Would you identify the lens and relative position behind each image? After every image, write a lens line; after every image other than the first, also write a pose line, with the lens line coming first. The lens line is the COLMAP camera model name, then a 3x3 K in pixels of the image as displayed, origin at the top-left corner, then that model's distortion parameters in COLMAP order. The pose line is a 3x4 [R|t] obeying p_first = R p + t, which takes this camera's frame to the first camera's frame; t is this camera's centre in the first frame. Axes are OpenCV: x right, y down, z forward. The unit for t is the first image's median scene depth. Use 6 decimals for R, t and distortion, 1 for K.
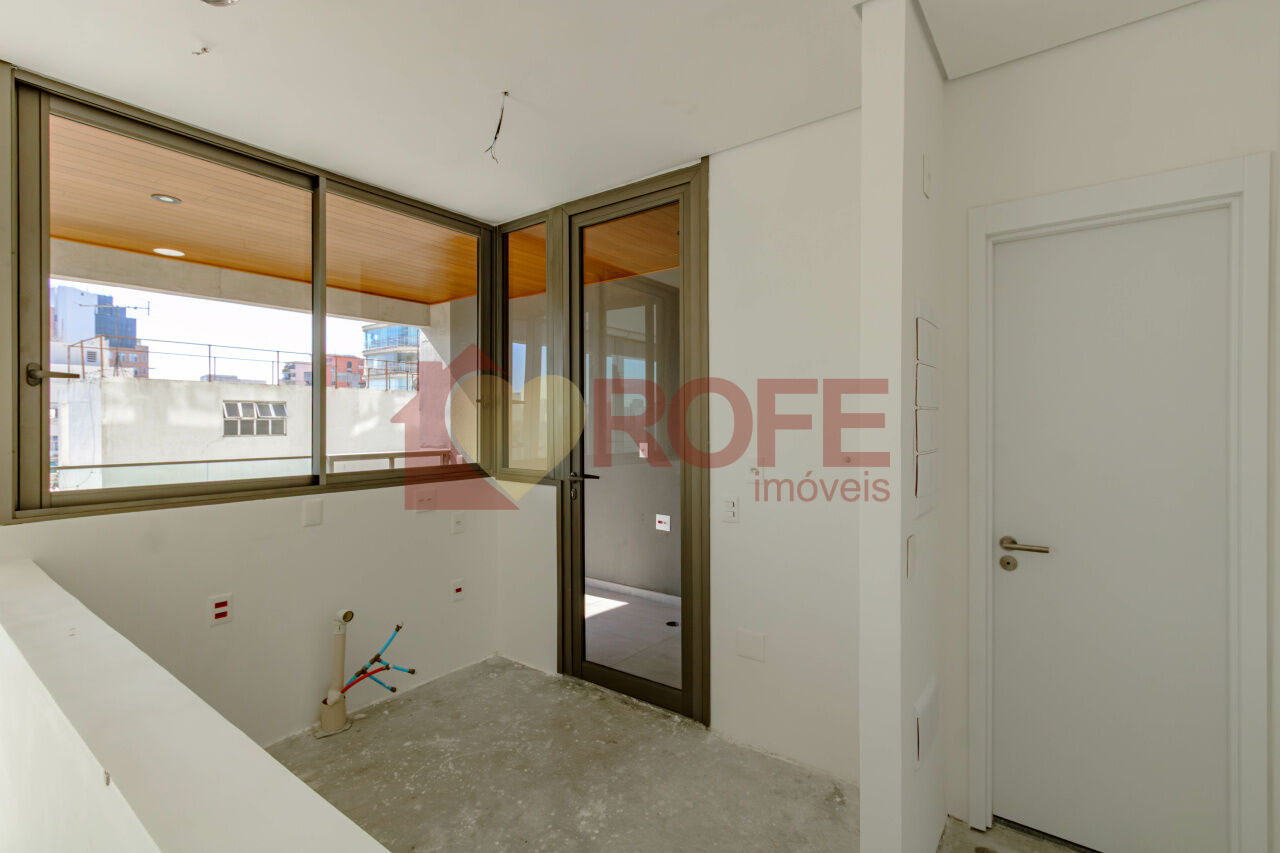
lens RADIAL K [[583.3, 0, 655.5], [0, 583.3, 421.9], [0, 0, 1]] dist [0.004807, 0.000353]
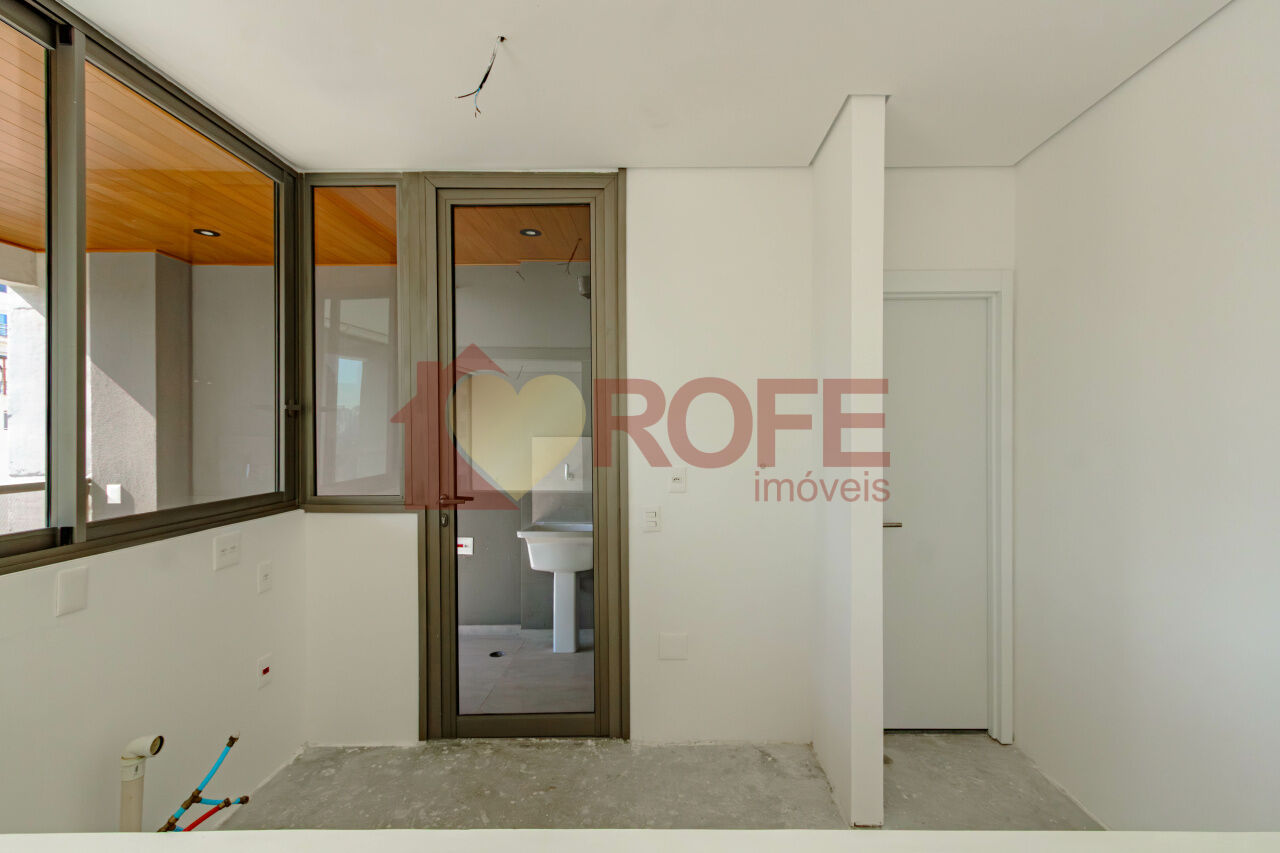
lens RADIAL K [[583.3, 0, 662.7], [0, 583.3, 431.3], [0, 0, 1]] dist [0.004807, 0.000353]
pose [[0.801663, -0.001805, 0.597774, -0.440493], [0.003772, 0.999991, -0.002039, -0.001988], [-0.597765, 0.003890, 0.801662, 0.156908]]
